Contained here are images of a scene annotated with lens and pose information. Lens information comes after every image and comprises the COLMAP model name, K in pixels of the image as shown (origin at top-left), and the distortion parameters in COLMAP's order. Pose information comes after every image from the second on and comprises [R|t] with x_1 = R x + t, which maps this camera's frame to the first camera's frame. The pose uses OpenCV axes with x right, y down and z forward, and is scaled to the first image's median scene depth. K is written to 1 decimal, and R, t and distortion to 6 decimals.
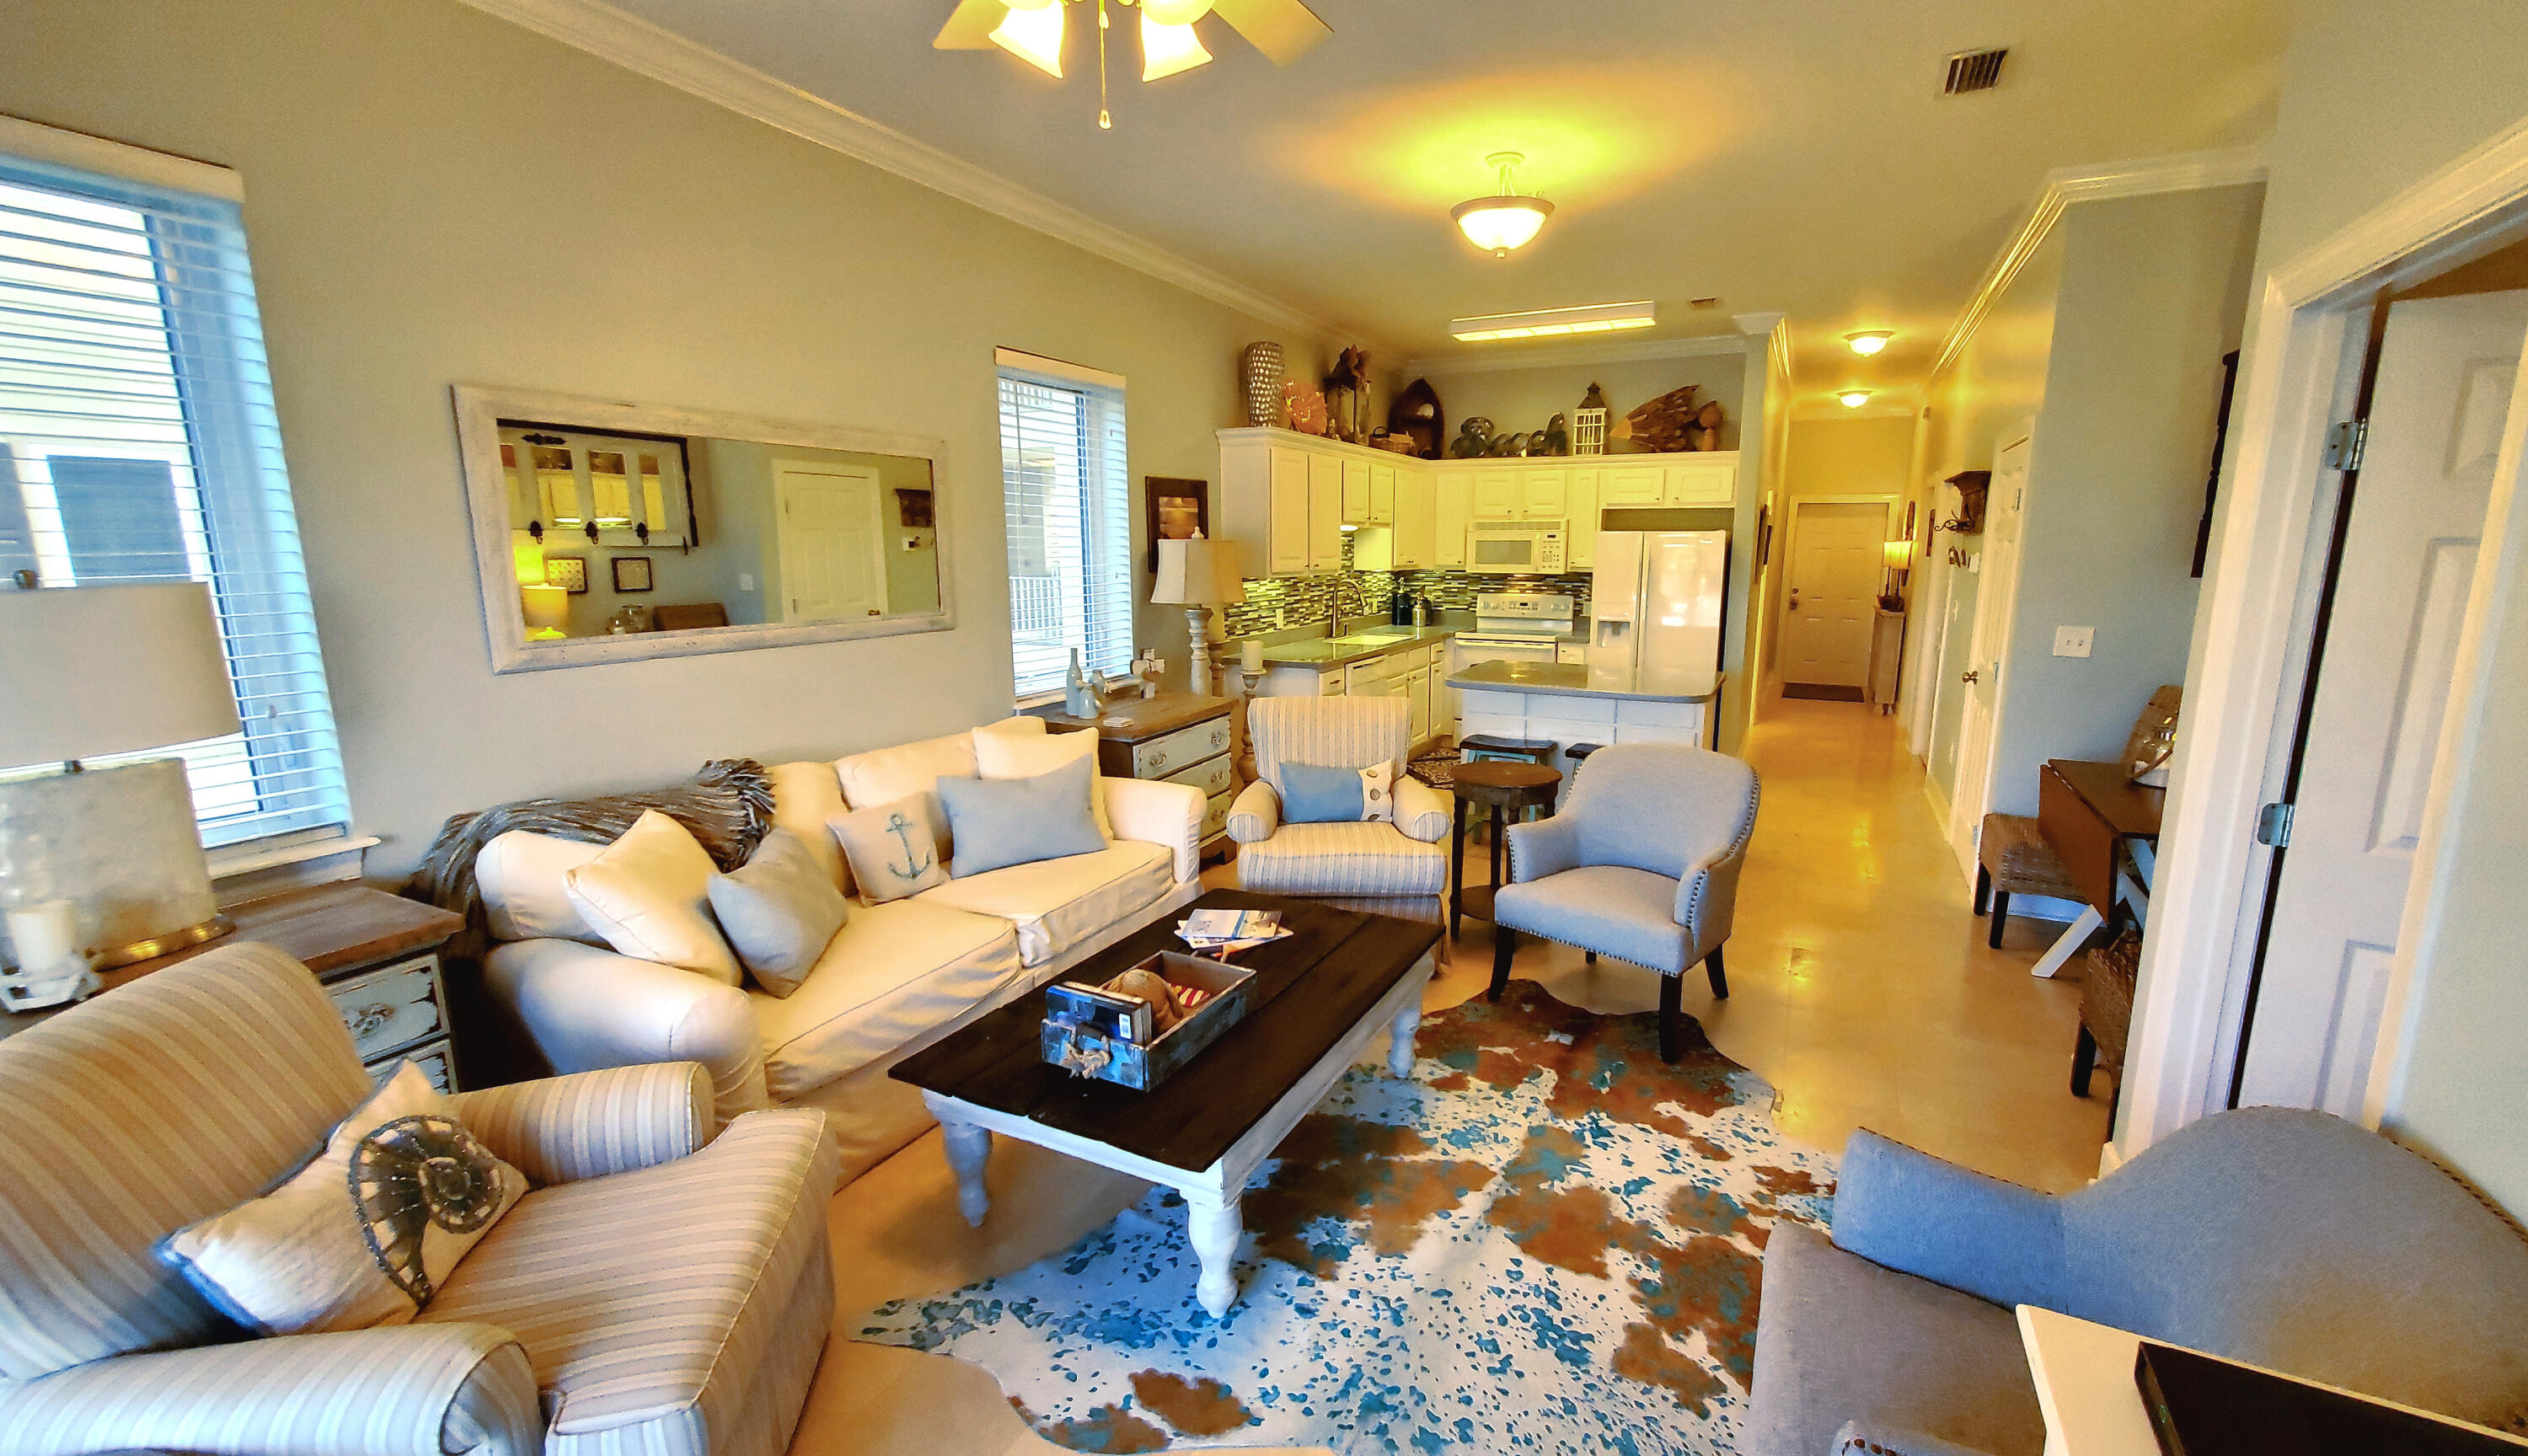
lens RADIAL K [[1027.0, 0, 1313.2], [0, 1027.0, 737.6], [0, 0, 1]] dist [0.004220, 0.000050]
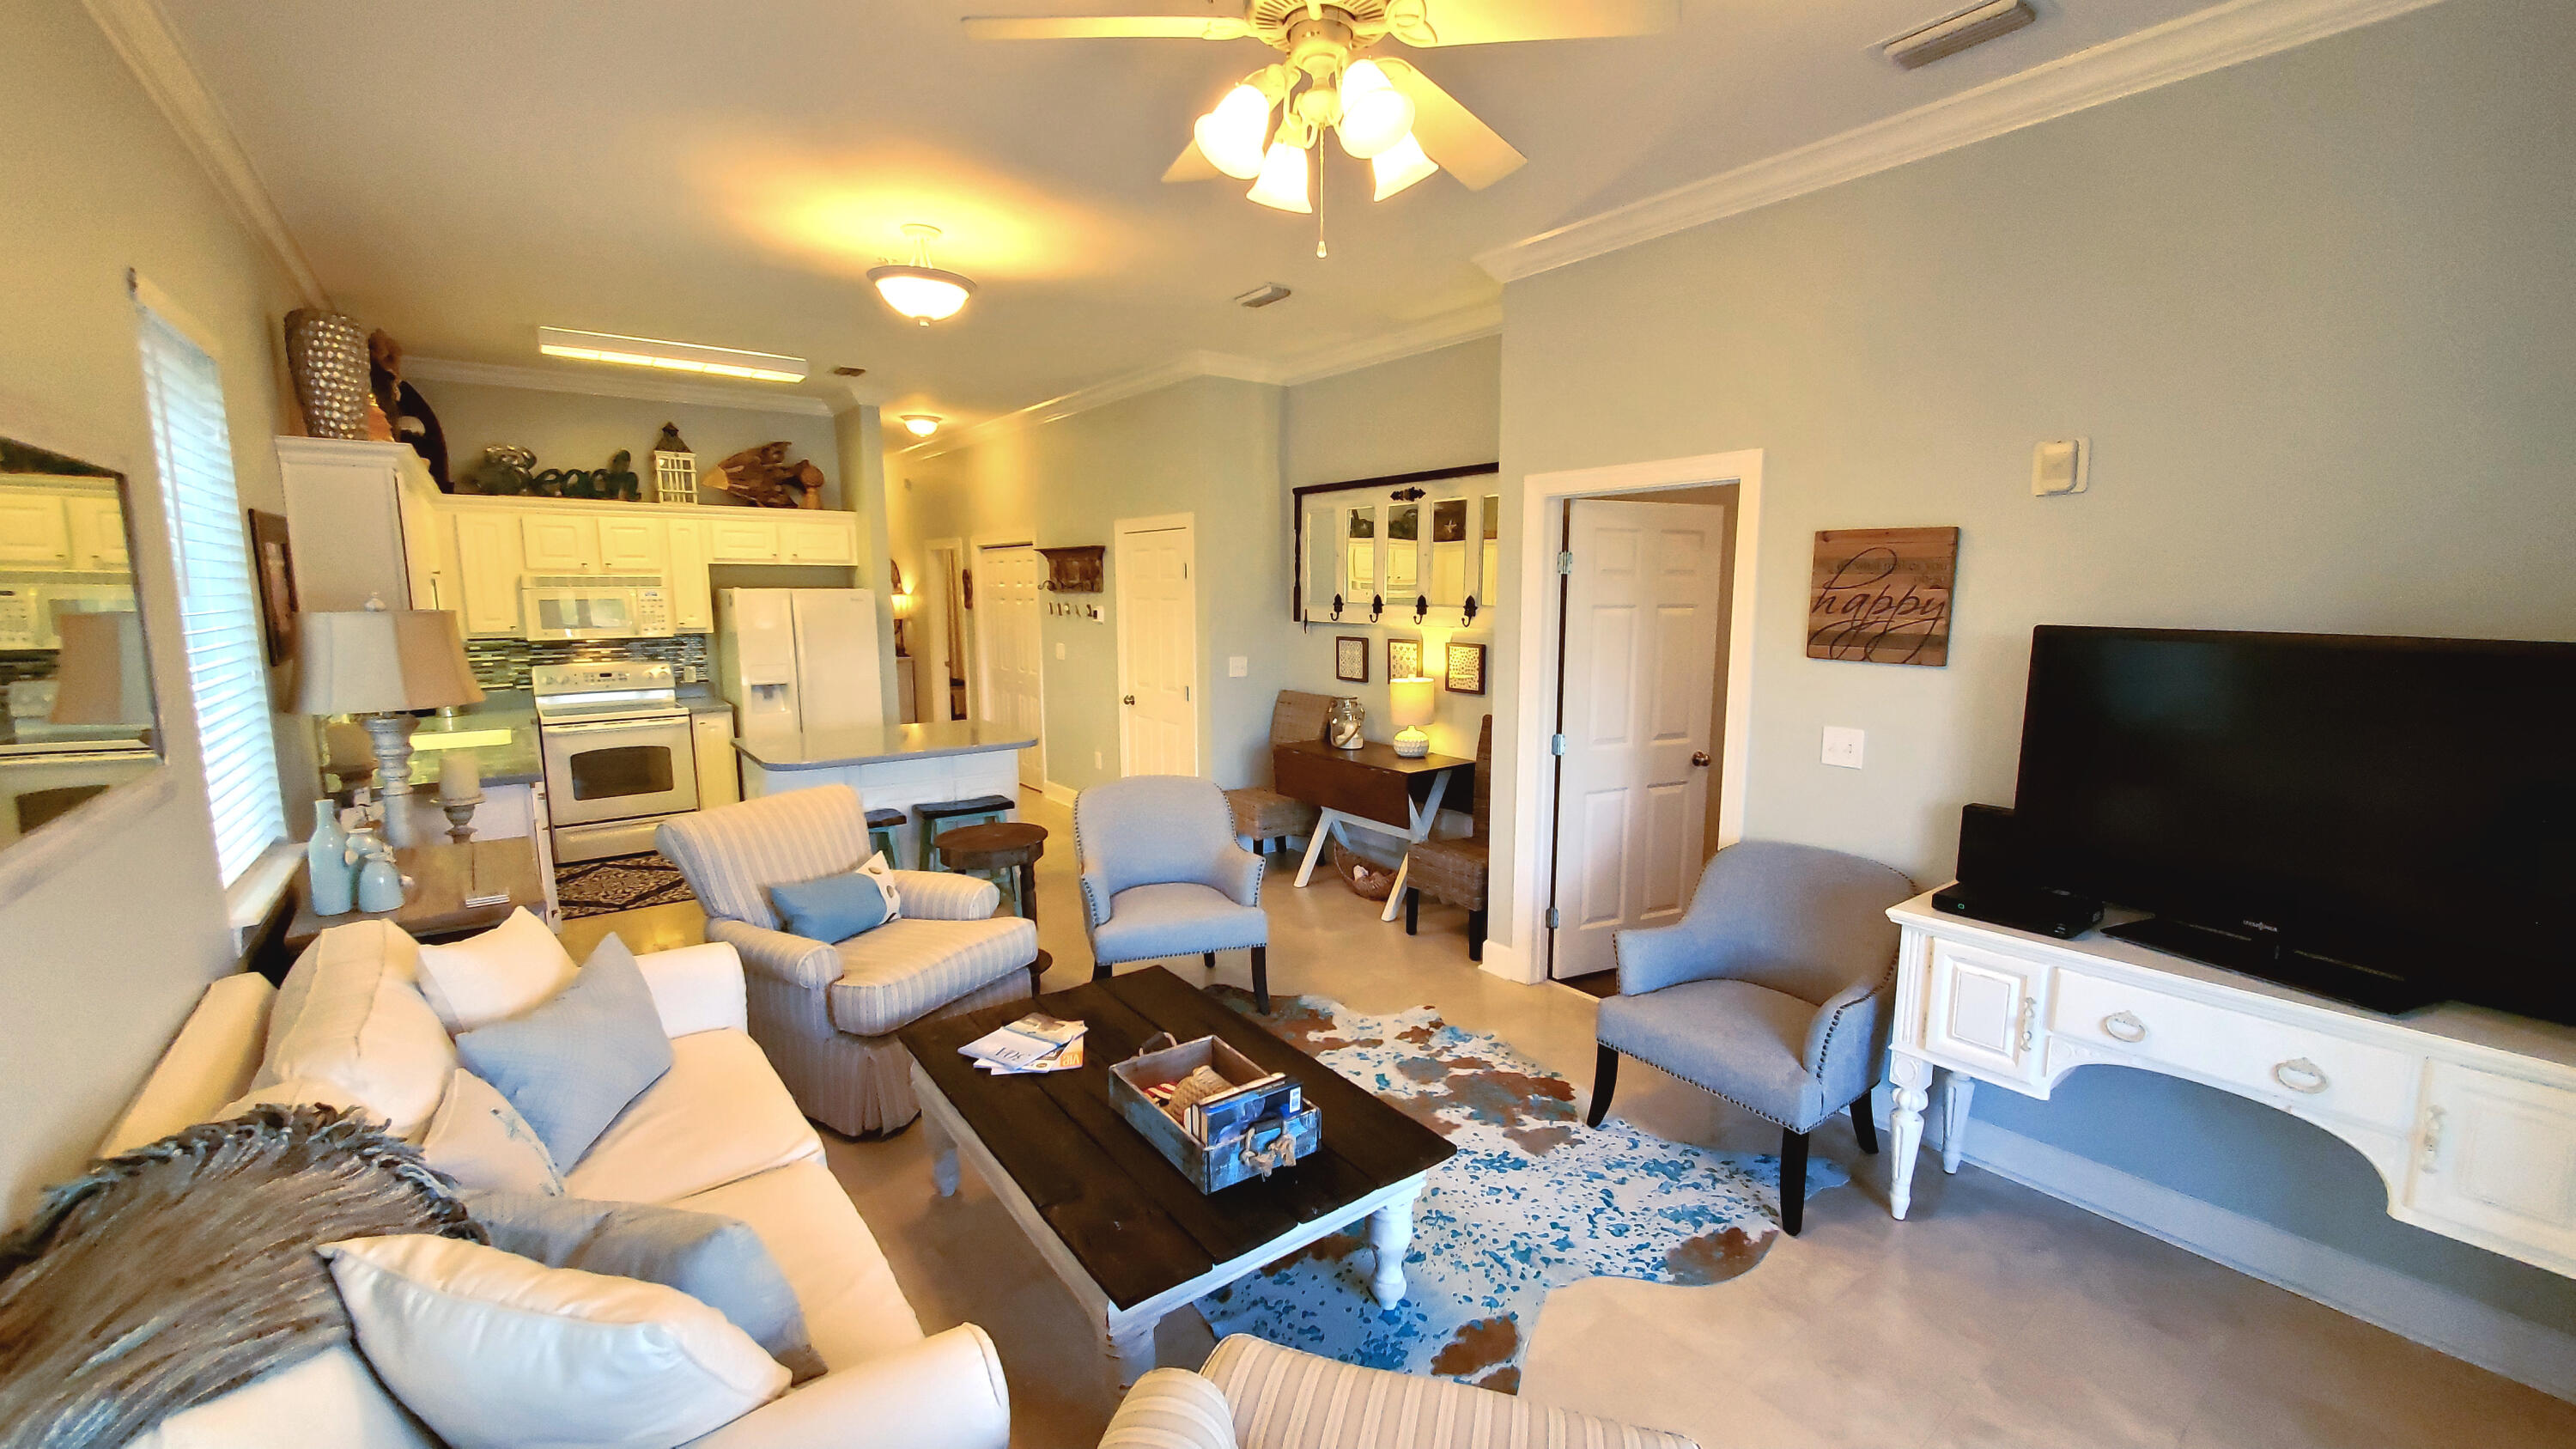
lens RADIAL K [[1025.4, 0, 1292.2], [0, 1025.4, 731.9], [0, 0, 1]] dist [0.002895, -0.000069]
pose [[0.454829, -0.127639, 0.881385, -0.775901], [0.169463, 0.983998, 0.055049, -0.099751], [-0.874307, 0.124324, 0.469181, 0.362625]]
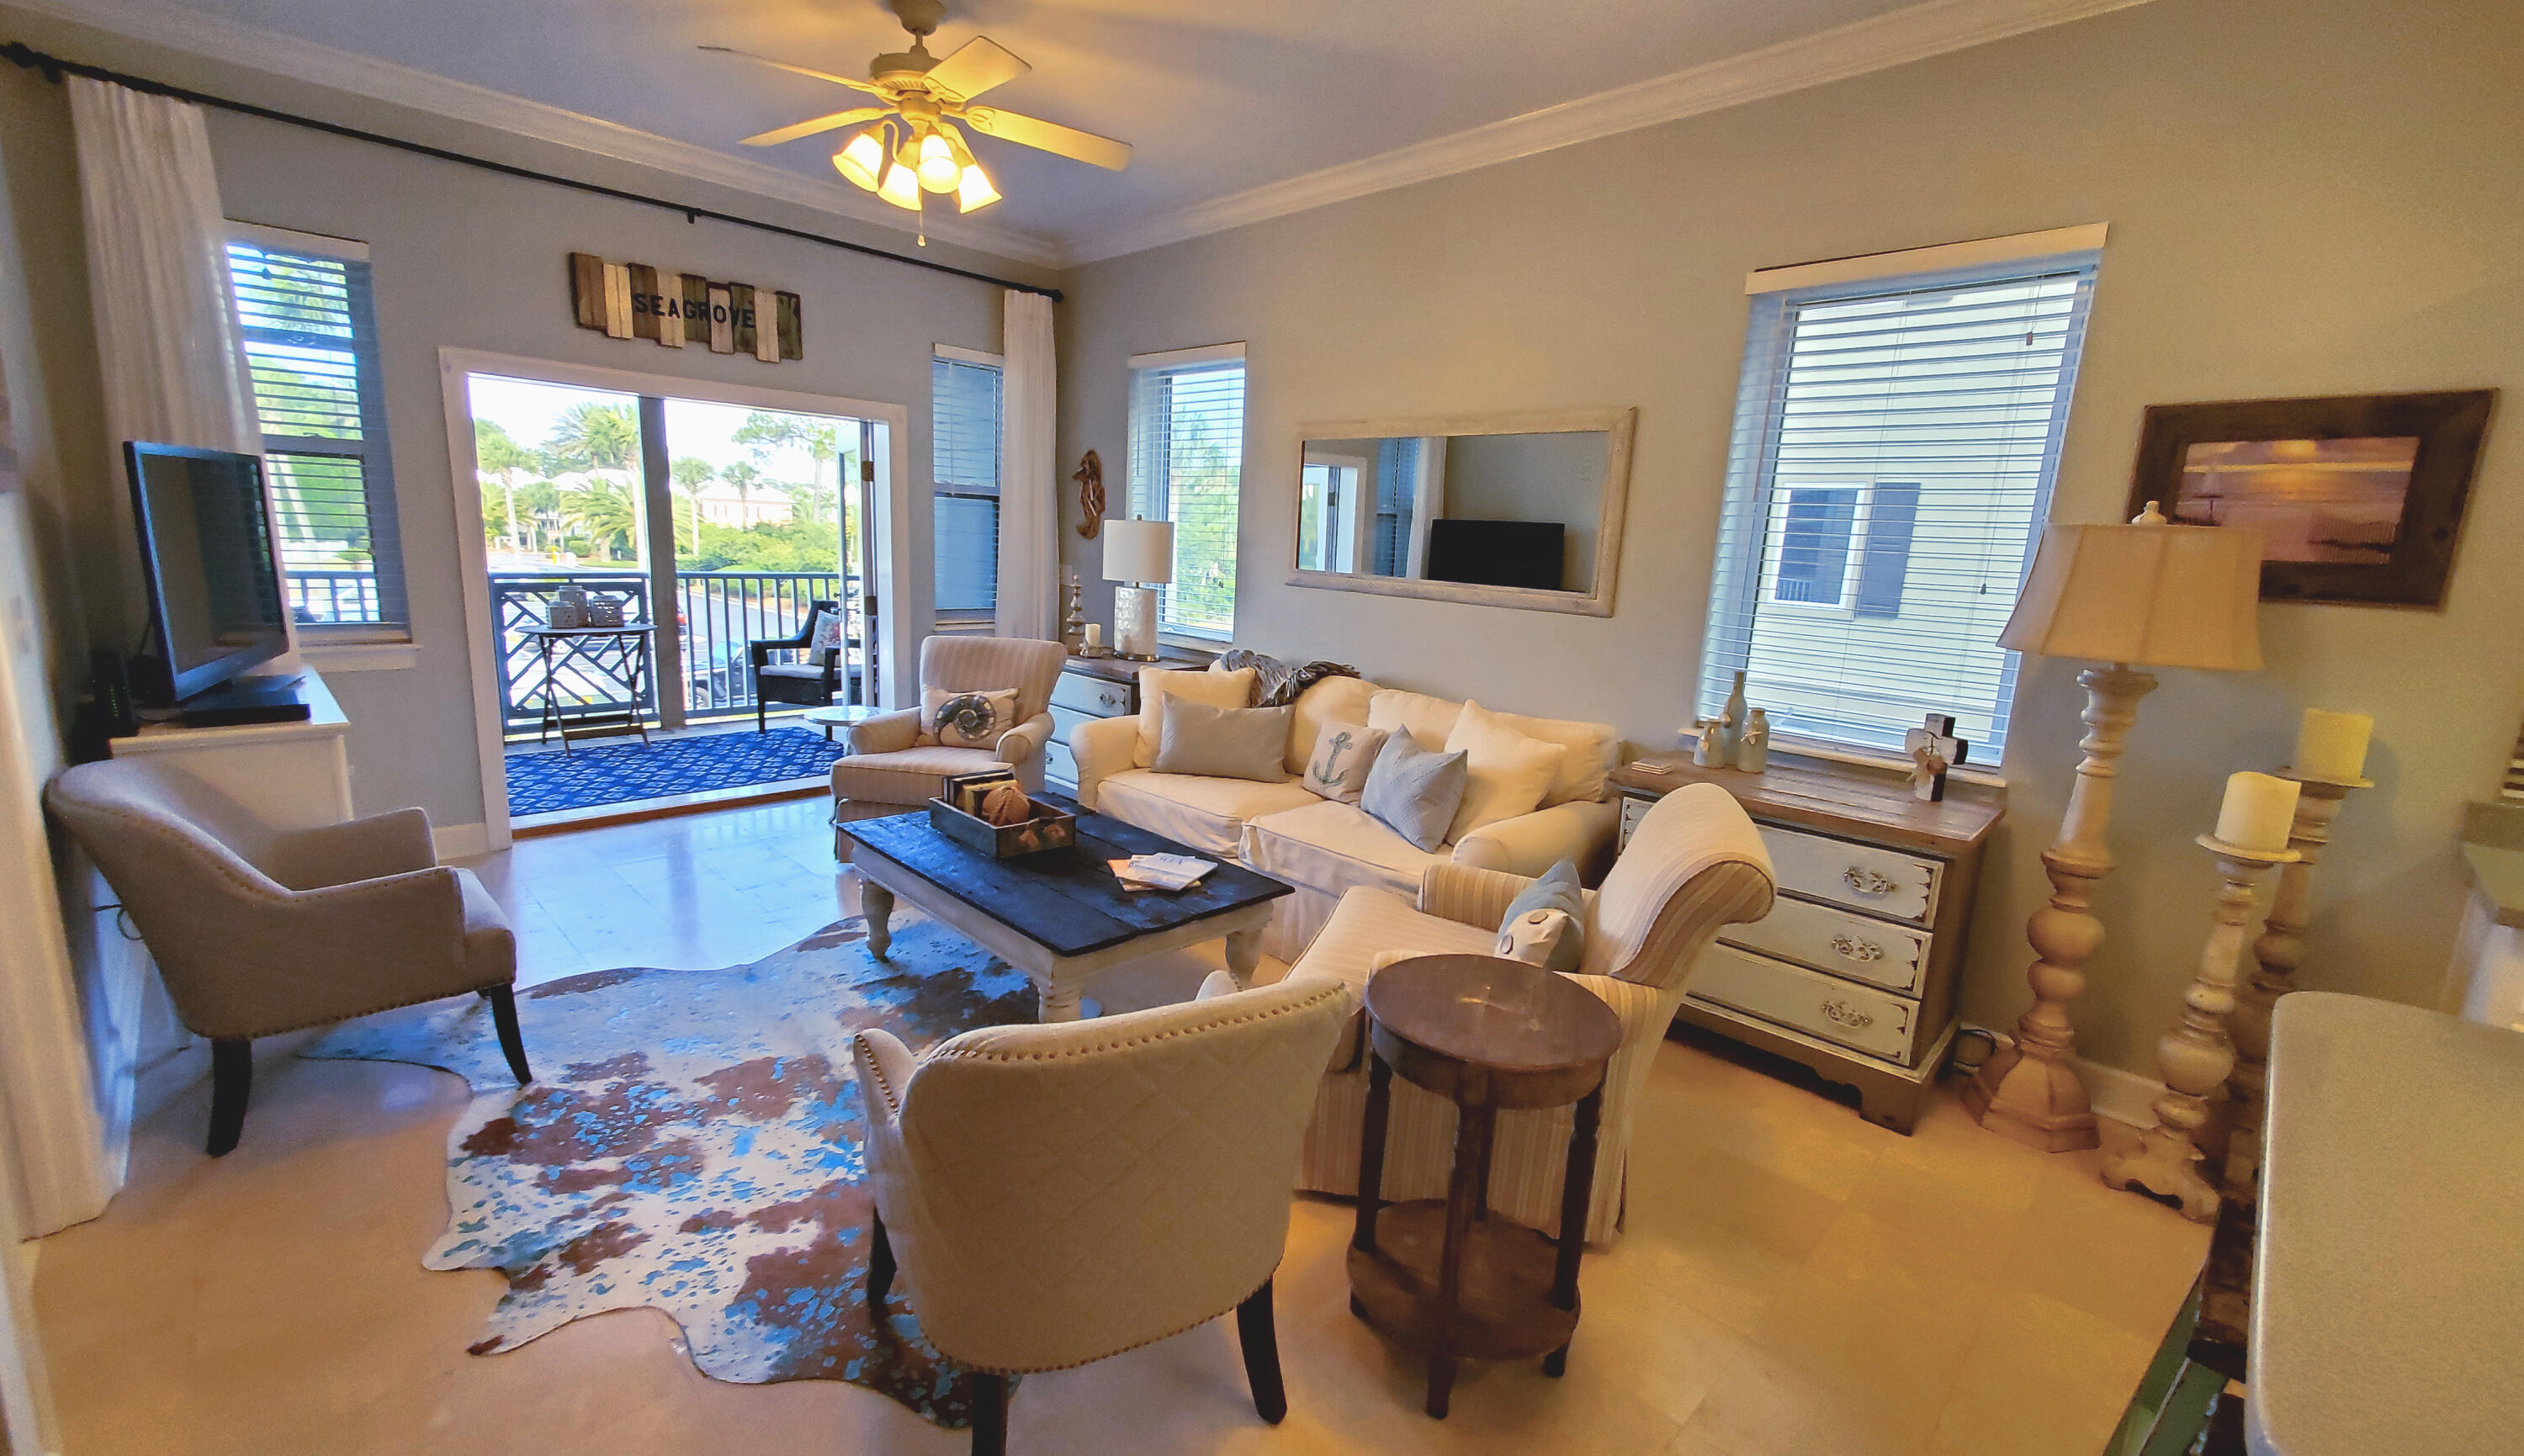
lens RADIAL K [[1025.3, 0, 1251.0], [0, 1025.3, 734.0], [0, 0, 1]] dist [0.004220, 0.000050]
pose [[-0.327688, 0.170108, -0.929346, 0.864726], [-0.223076, 0.941915, 0.251066, -0.233594], [0.918073, 0.289586, -0.270708, 1.394856]]
